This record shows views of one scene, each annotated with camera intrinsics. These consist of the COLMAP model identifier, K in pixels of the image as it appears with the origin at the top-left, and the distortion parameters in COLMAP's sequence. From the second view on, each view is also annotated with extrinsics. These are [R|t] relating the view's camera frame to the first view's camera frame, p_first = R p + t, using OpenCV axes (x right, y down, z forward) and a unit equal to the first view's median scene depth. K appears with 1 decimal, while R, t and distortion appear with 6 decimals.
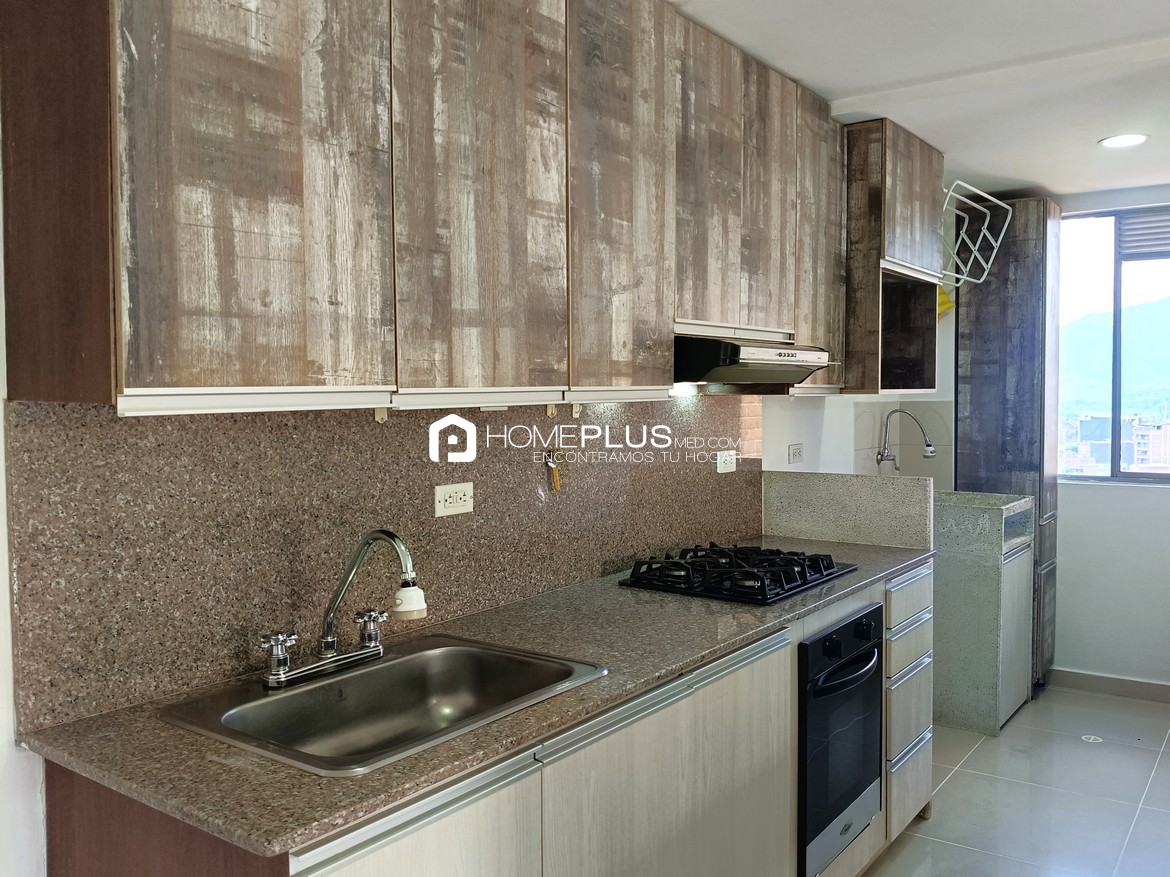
lens RADIAL K [[980.0, 0, 584.1], [0, 980.0, 435.9], [0, 0, 1]] dist [0.015265, -0.004178]
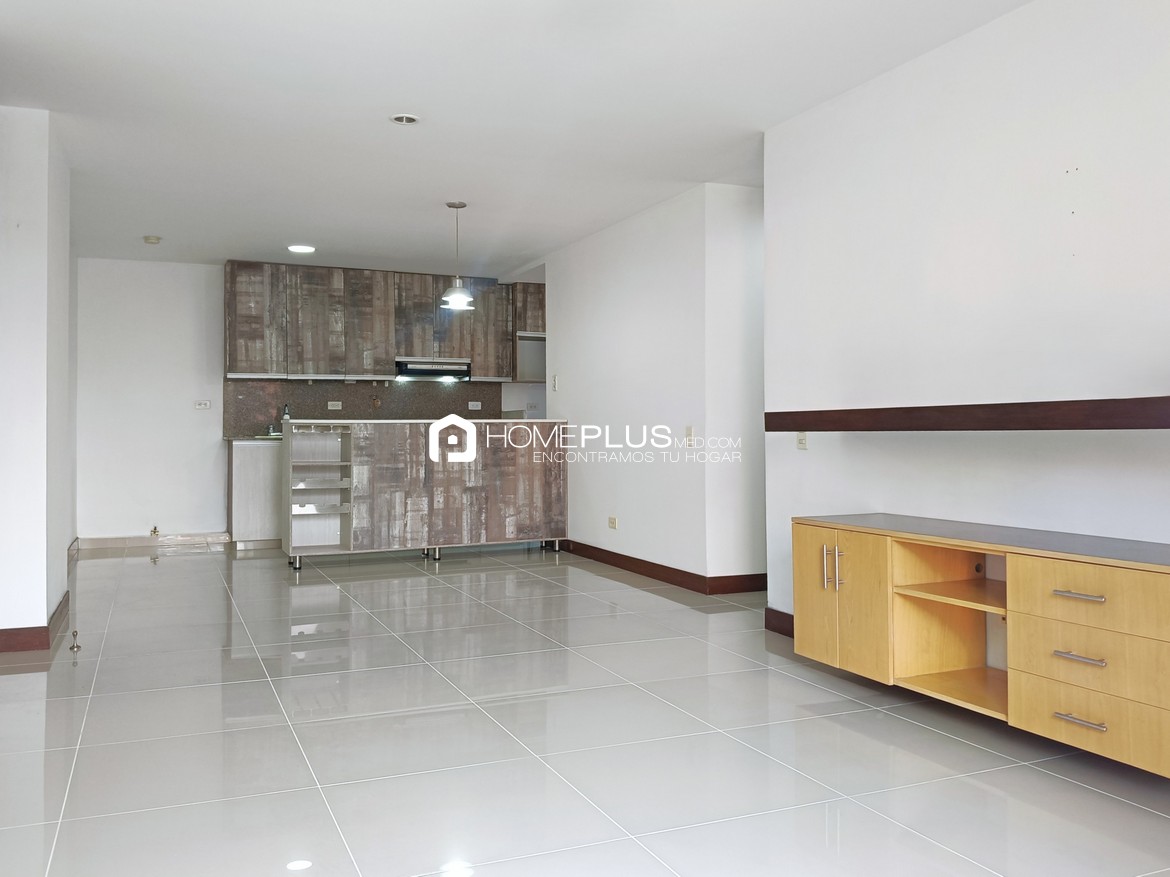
lens RADIAL K [[980.0, 0, 585.7], [0, 980.0, 437.3], [0, 0, 1]] dist [0.015265, -0.004178]
pose [[0.865093, -0.000254, -0.501611, 3.108386], [-0.019494, 0.999227, -0.034126, 0.353333], [0.501232, 0.039300, 0.864420, -2.168064]]
